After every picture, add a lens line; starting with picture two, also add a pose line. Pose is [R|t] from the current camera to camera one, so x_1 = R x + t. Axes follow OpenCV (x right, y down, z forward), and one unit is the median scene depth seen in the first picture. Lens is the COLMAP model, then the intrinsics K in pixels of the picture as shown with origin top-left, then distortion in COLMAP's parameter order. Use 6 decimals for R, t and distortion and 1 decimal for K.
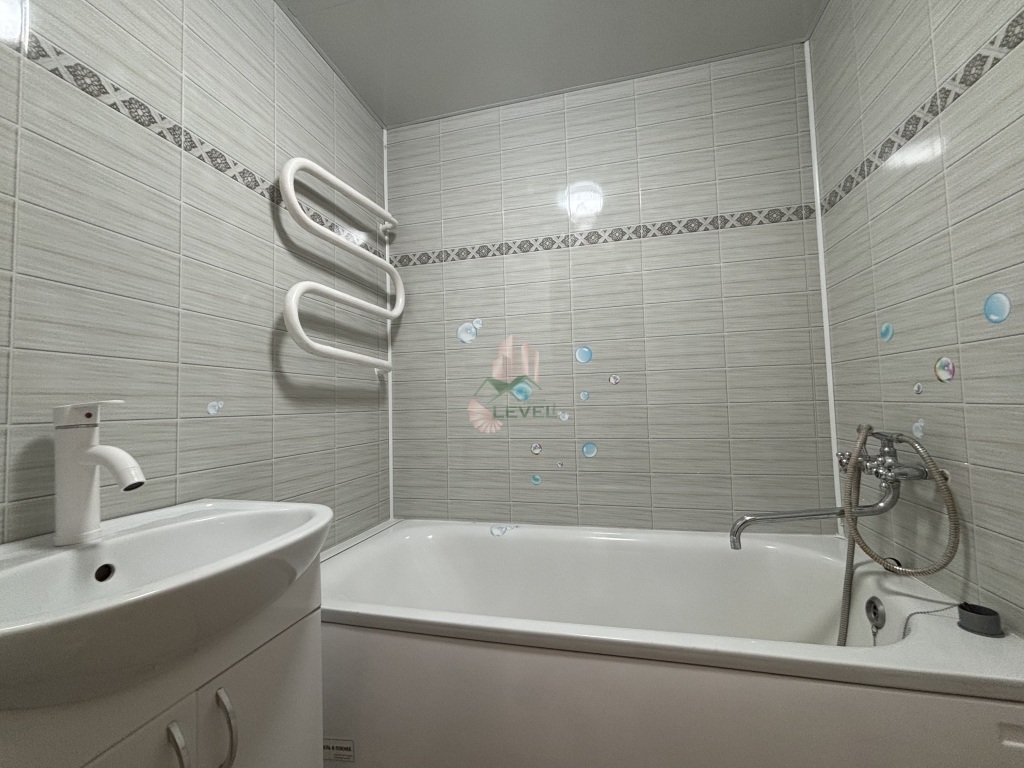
lens RADIAL K [[412.8, 0, 506.6], [0, 412.8, 386.2], [0, 0, 1]] dist [-0.002081, 0.001195]
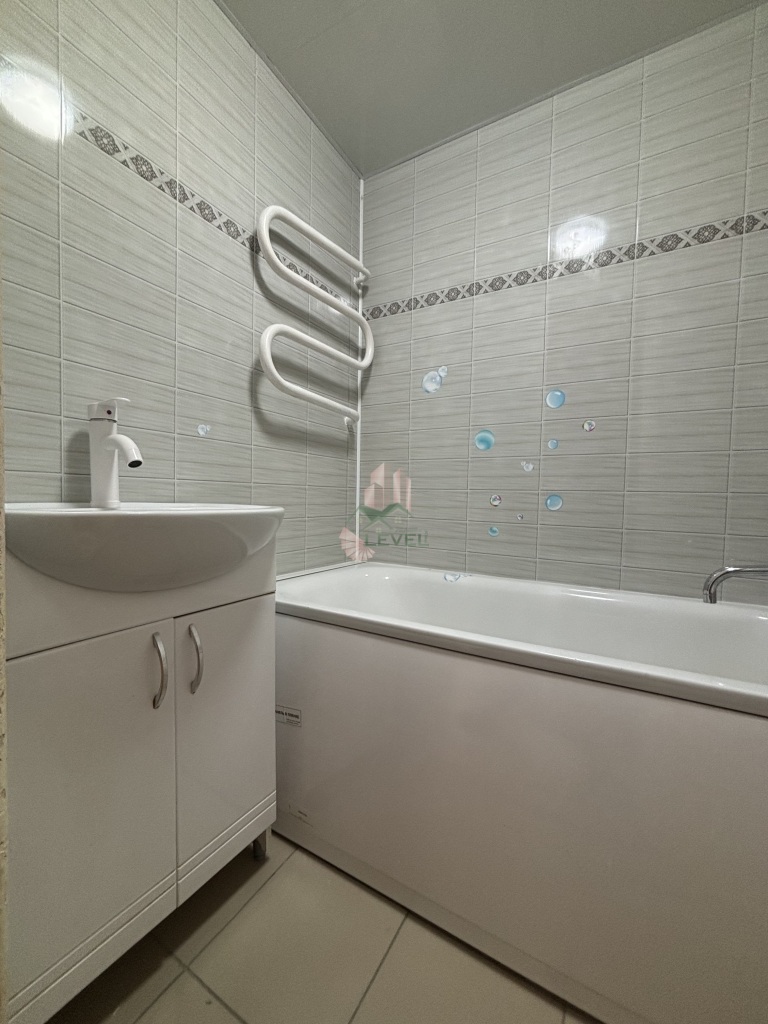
lens RADIAL K [[412.8, 0, 379.5], [0, 412.8, 511.7], [0, 0, 1]] dist [-0.002081, 0.001195]
pose [[0.959043, 0.058720, -0.277108, 0.116220], [-0.034837, 0.995302, 0.090340, 0.147334], [0.281111, -0.076986, 0.956582, -0.018733]]
